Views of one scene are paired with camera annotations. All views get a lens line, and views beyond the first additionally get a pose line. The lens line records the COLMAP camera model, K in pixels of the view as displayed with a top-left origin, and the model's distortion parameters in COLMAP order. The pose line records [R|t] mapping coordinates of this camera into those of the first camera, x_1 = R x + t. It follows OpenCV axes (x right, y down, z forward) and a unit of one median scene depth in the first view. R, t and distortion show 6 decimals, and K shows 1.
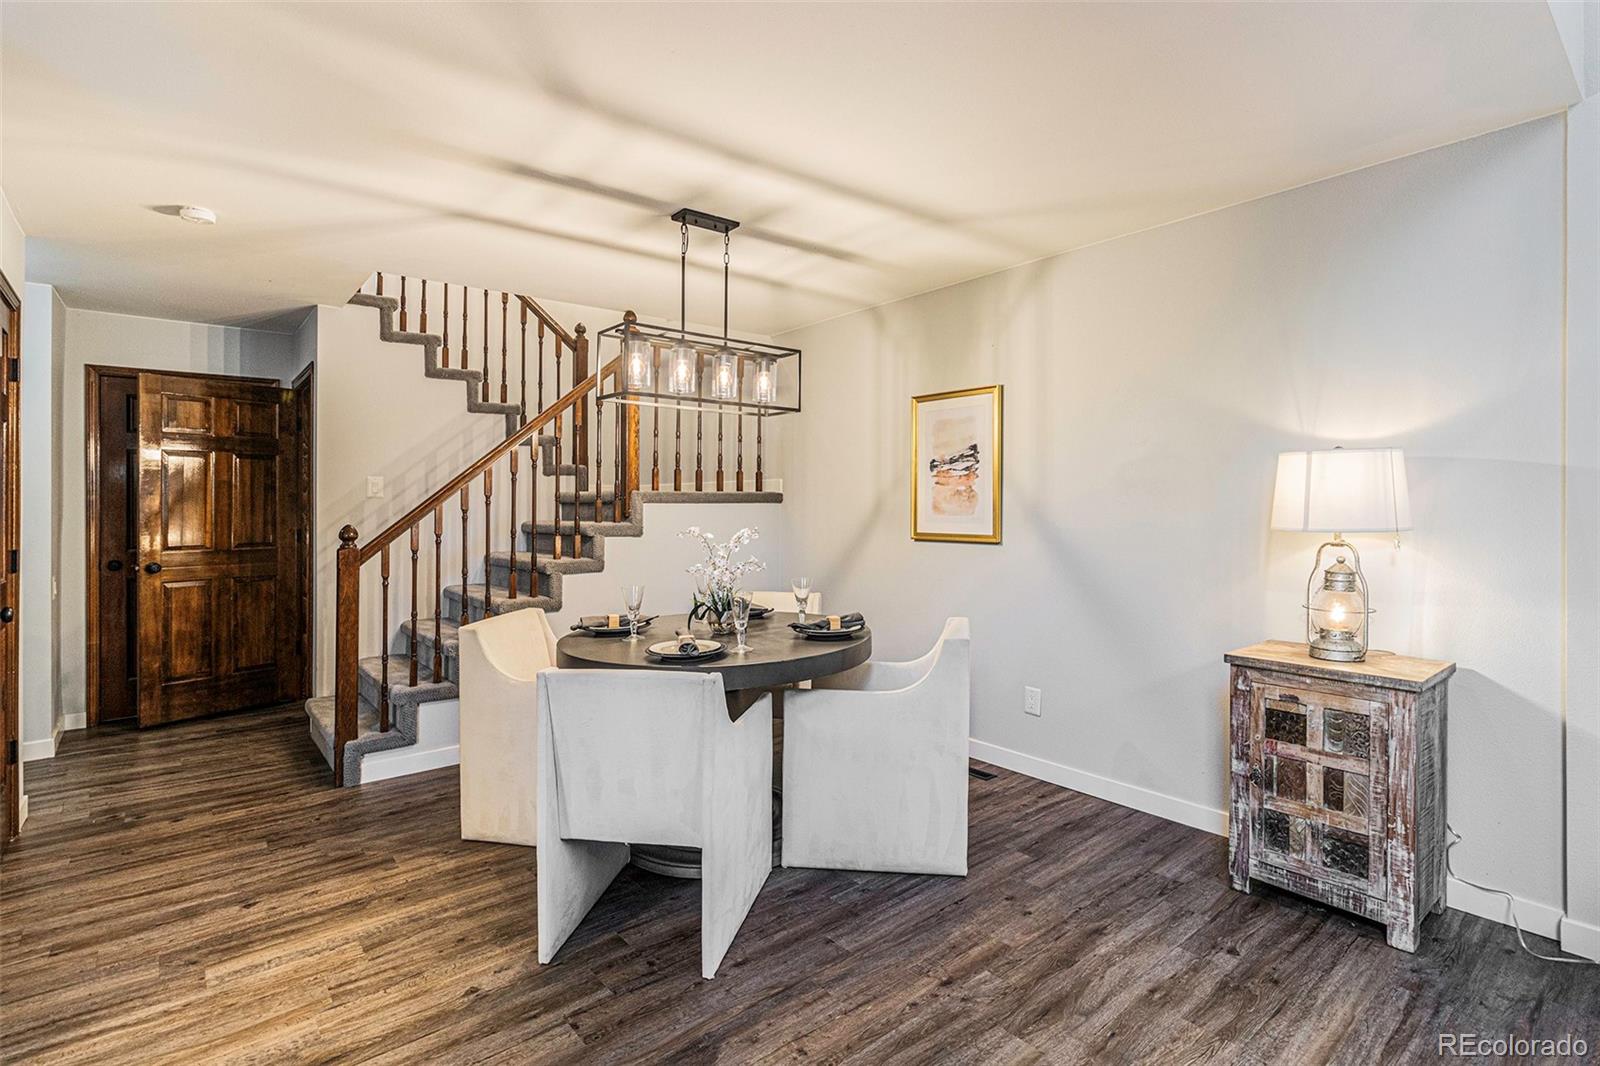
lens RADIAL K [[760.8, 0, 806.0], [0, 760.8, 516.4], [0, 0, 1]] dist [-0.000259, -0.000170]
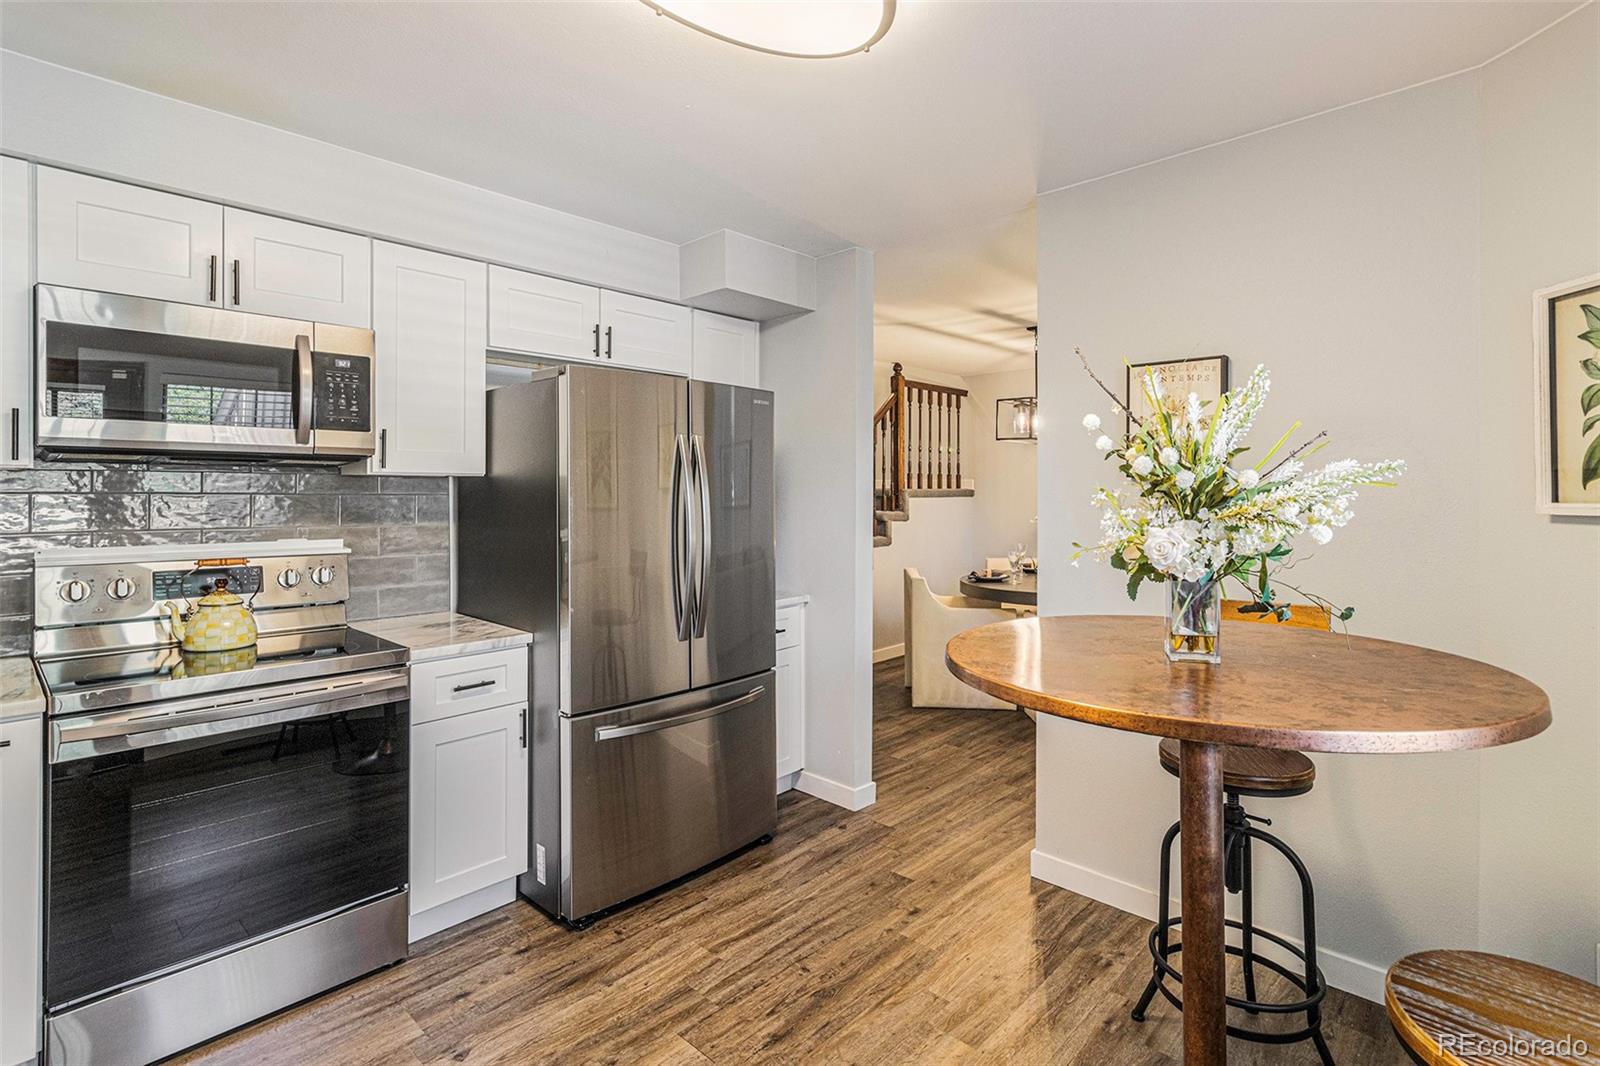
lens RADIAL K [[743.3, 0, 798.1], [0, 743.3, 489.0], [0, 0, 1]] dist [-0.067289, 0.000030]
pose [[0.994607, 0.005217, 0.103582, -1.018476], [-0.003884, 0.999907, -0.013065, -0.026370], [-0.103641, 0.012592, 0.994535, -0.654779]]
